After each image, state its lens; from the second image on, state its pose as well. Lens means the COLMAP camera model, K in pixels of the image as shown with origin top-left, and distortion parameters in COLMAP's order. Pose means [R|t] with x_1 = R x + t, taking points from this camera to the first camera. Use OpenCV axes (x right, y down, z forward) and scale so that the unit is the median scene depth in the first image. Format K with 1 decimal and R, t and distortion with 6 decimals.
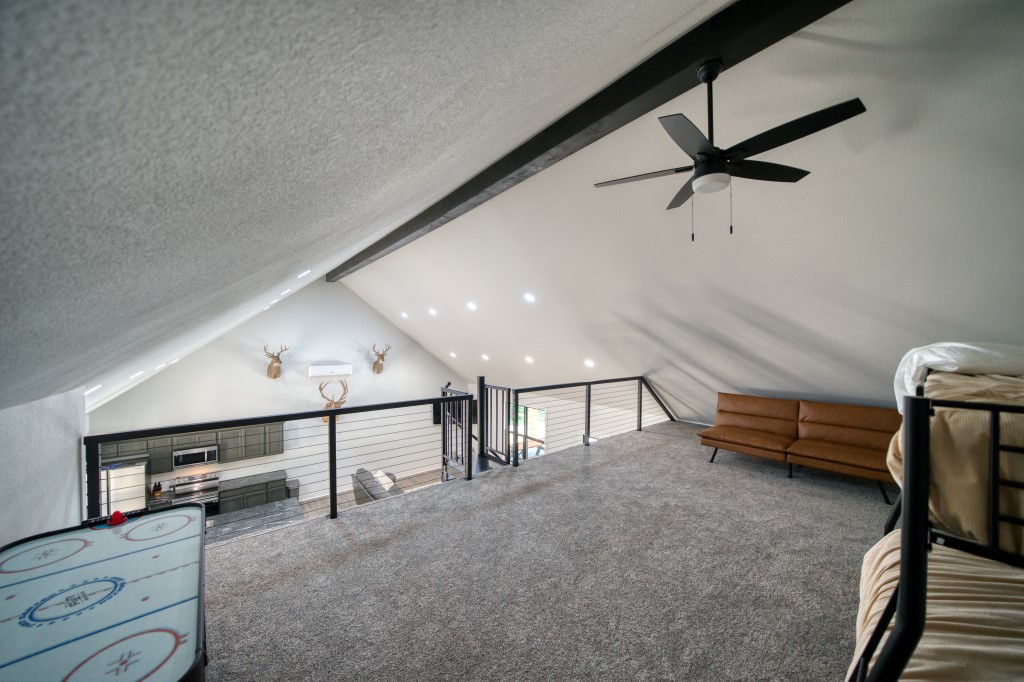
lens RADIAL K [[354.3, 0, 509.0], [0, 354.3, 342.2], [0, 0, 1]] dist [-0.016997, 0.001420]
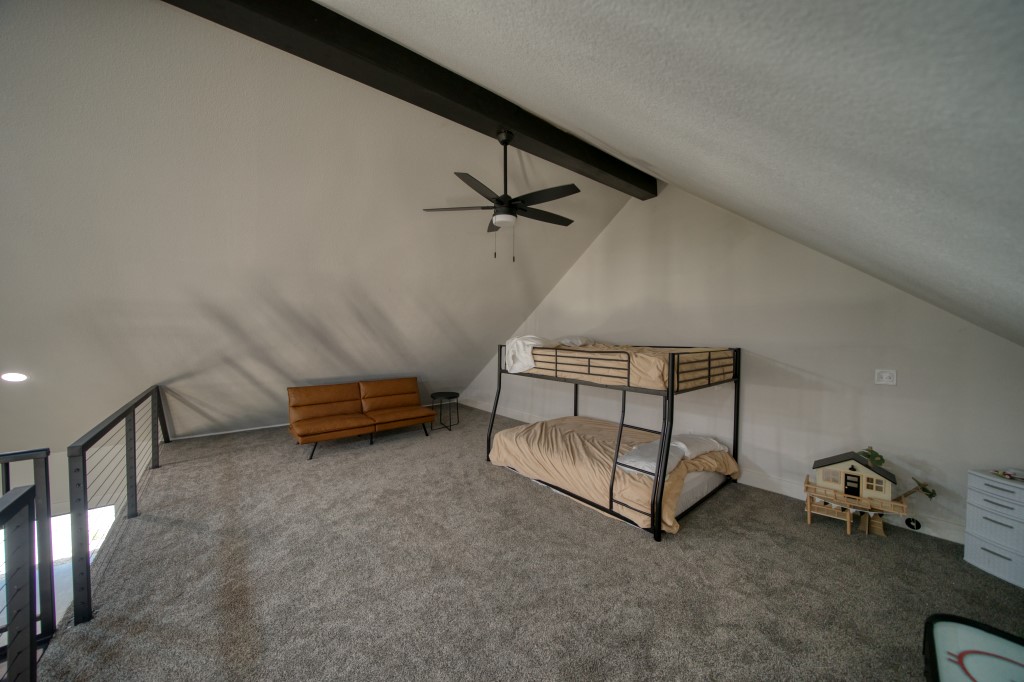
lens RADIAL K [[354.3, 0, 509.0], [0, 354.3, 340.5], [0, 0, 1]] dist [-0.016997, 0.001420]
pose [[-0.005565, -0.019154, 0.999801, -0.415635], [-0.002070, 0.999815, 0.019142, -0.003320], [-0.999982, -0.001963, -0.005604, 0.497541]]
